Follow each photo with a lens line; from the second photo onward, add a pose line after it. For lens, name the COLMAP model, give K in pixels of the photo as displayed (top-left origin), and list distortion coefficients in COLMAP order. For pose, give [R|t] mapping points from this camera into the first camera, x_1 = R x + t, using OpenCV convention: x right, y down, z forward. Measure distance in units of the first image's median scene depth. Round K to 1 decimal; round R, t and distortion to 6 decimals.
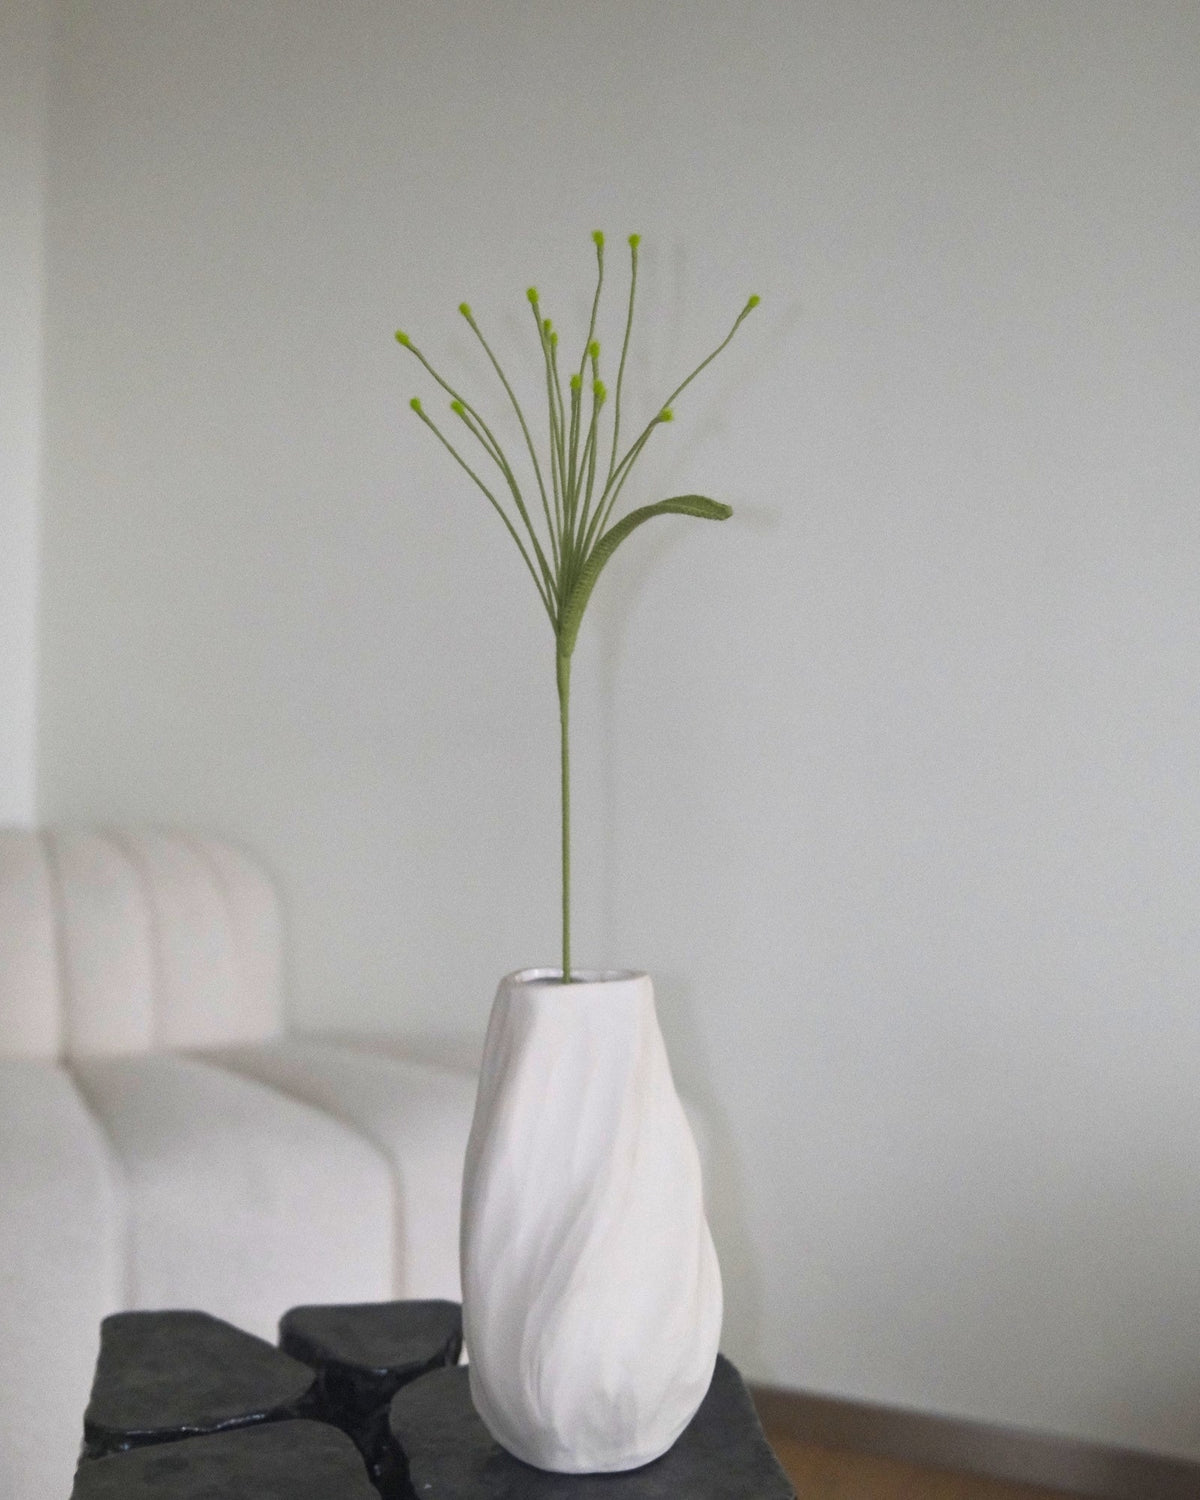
lens RADIAL K [[2354.0, 0, 533.4], [0, 2354.0, 748.2], [0, 0, 1]] dist [-0.004846, 0.052510]
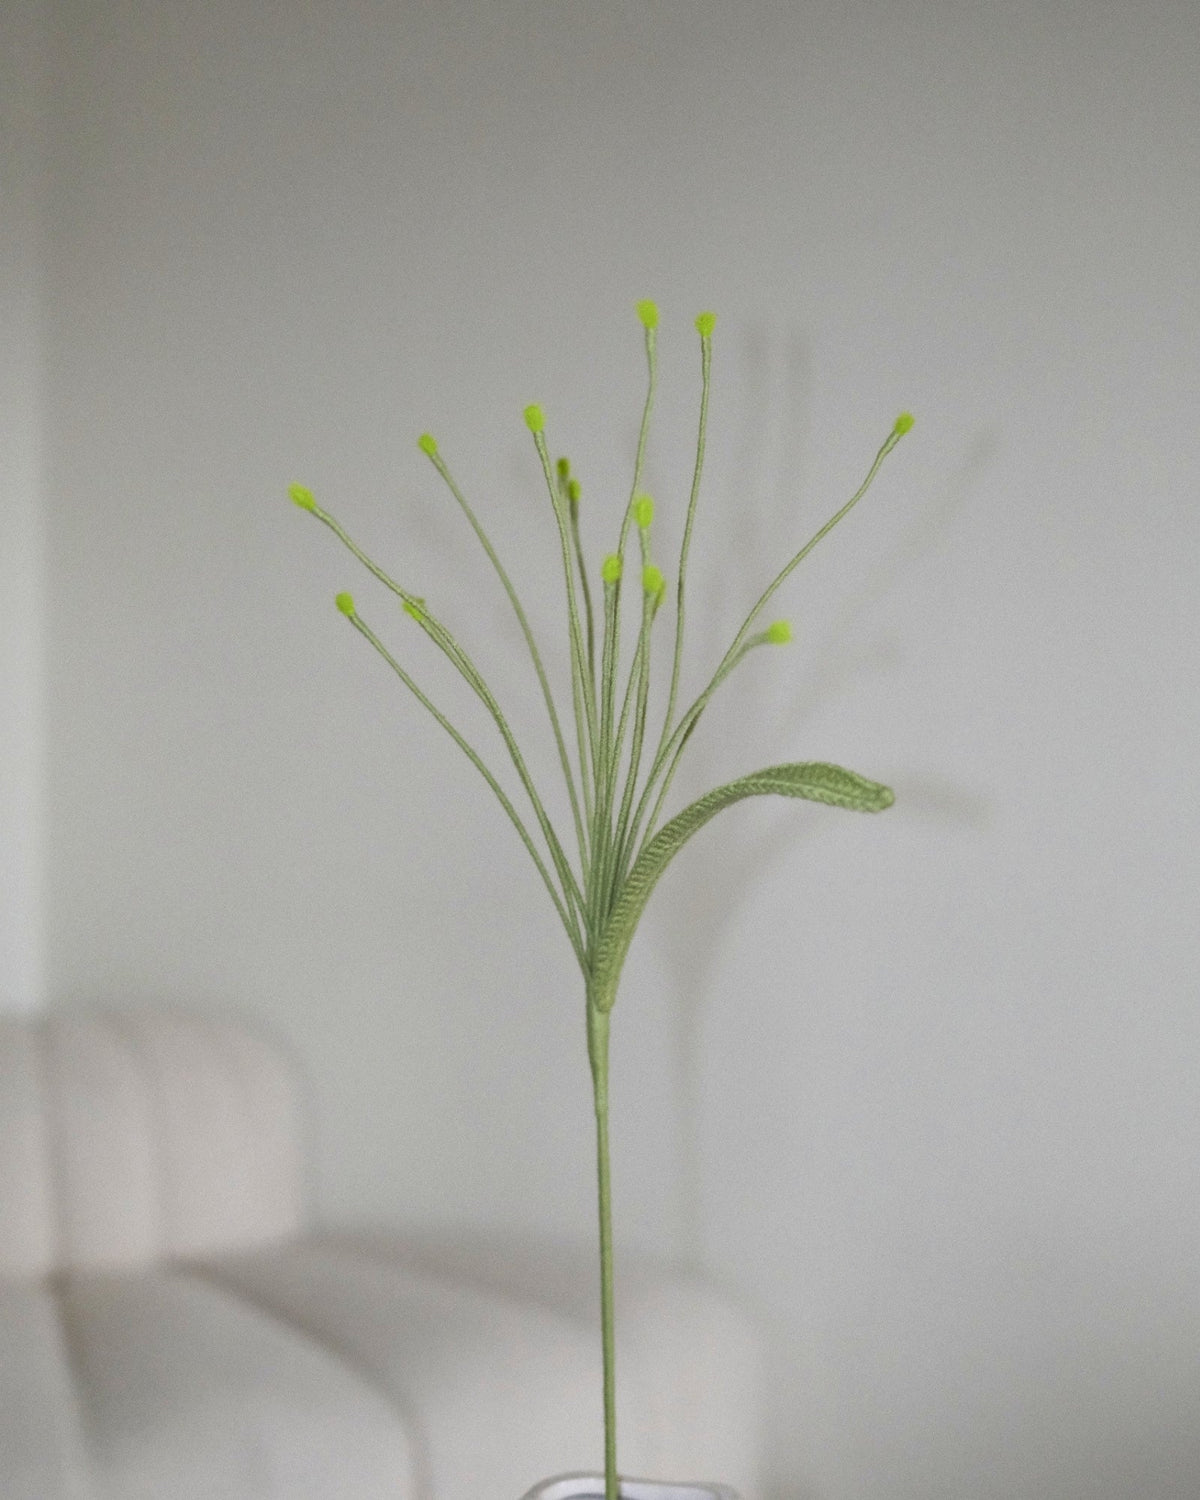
lens RADIAL K [[1936.8, 0, 600.0], [0, 1936.8, 750.0], [0, 0, 1]] dist [-0.070861, -0.017530]
pose [[0.999831, -0.015788, 0.009433, 0.009774], [0.016002, 0.999607, -0.023033, -0.096038], [-0.009066, 0.023180, 0.999690, 0.506362]]
